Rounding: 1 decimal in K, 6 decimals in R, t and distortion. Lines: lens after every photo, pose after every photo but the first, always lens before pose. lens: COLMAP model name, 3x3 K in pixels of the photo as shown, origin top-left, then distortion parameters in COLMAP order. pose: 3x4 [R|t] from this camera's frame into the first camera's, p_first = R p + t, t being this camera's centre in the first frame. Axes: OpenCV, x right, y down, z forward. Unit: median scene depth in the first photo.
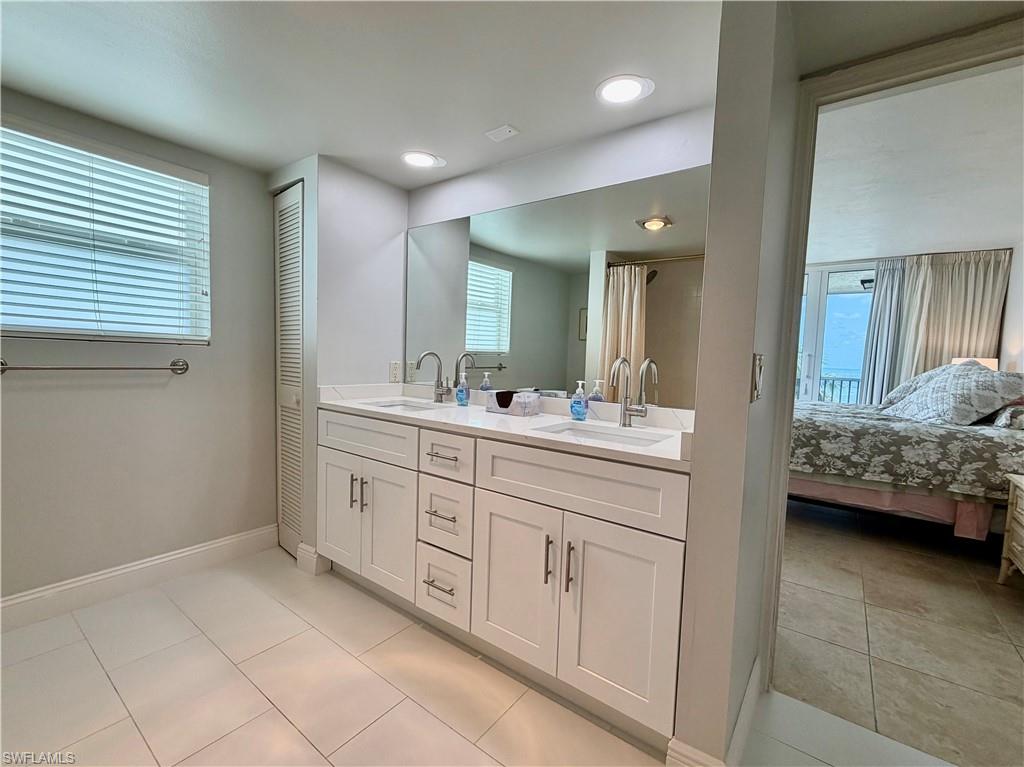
lens RADIAL K [[446.8, 0, 509.0], [0, 446.8, 387.7], [0, 0, 1]] dist [0.000555, 0.000586]
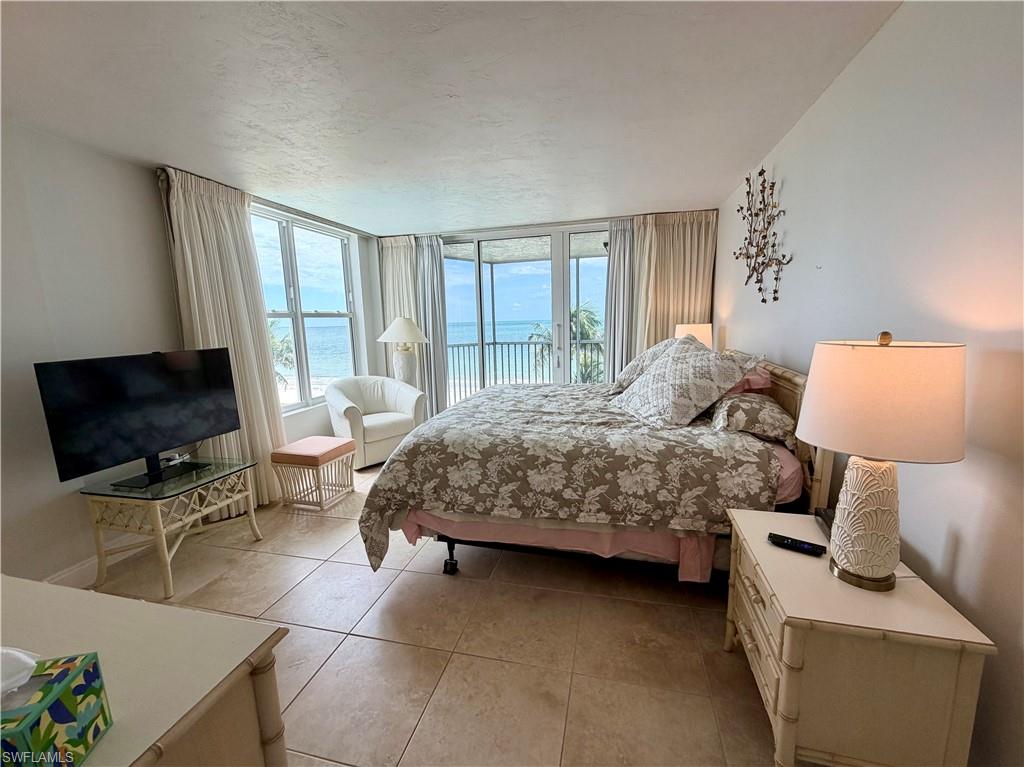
lens RADIAL K [[409.3, 0, 511.4], [0, 409.3, 386.1], [0, 0, 1]] dist [0.001571, 0.000119]
pose [[0.924975, -0.122160, 0.359858, 0.487005], [0.088399, 0.990115, 0.108891, -0.092074], [-0.369603, -0.068911, 0.926631, 0.449811]]
